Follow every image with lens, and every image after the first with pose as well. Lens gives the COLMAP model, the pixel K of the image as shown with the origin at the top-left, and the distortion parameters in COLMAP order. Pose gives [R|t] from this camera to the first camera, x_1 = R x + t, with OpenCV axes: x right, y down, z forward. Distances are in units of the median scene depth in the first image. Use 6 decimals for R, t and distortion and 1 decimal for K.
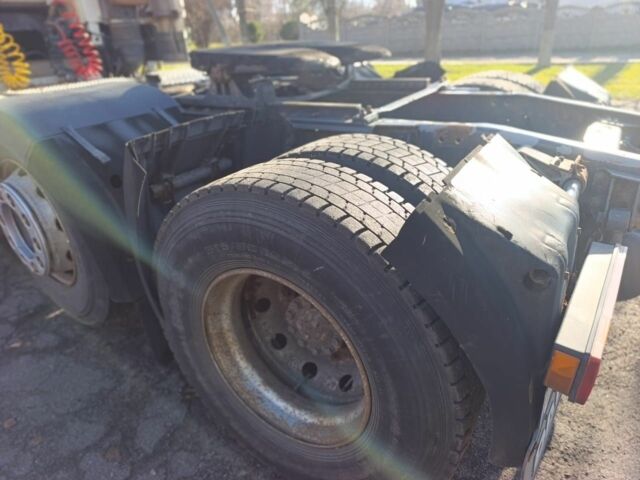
lens RADIAL K [[444.1, 0, 320.0], [0, 444.1, 240.0], [0, 0, 1]] dist [0.083048, -0.106186]
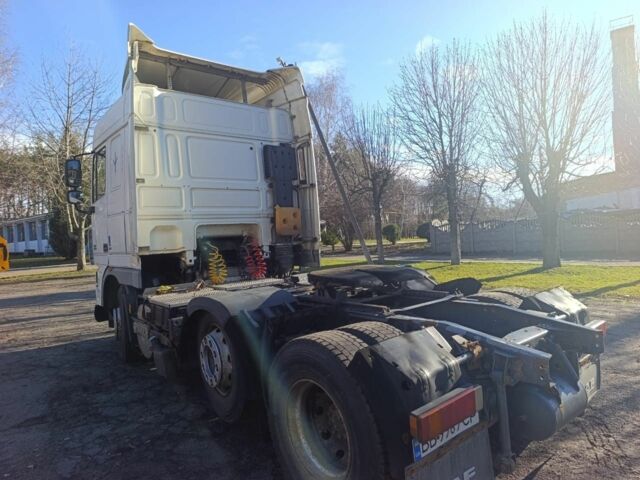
lens RADIAL K [[444.1, 0, 320.0], [0, 444.1, 240.0], [0, 0, 1]] dist [0.083048, -0.106186]
pose [[0.951825, 0.010996, -0.306444, 0.328566], [-0.130368, 0.919052, -0.371950, 0.141746], [0.277548, 0.393982, 0.876211, -0.678958]]
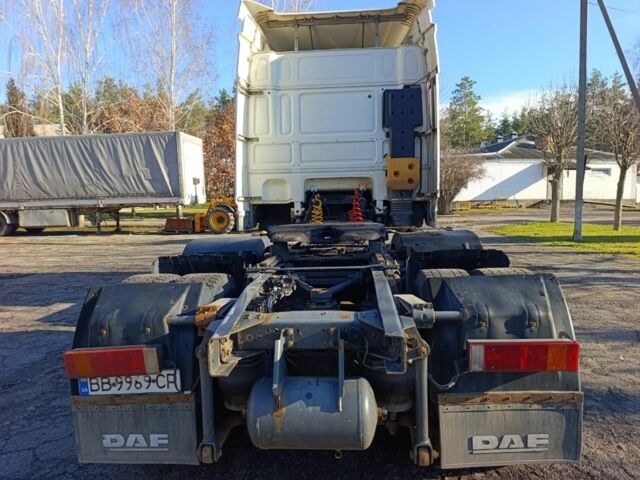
lens RADIAL K [[444.1, 0, 320.0], [0, 444.1, 240.0], [0, 0, 1]] dist [0.083048, -0.106186]
pose [[0.465588, 0.107718, -0.878422, 1.370095], [-0.377521, 0.921901, -0.087047, -0.257165], [0.800441, 0.372150, 0.469892, 0.293325]]
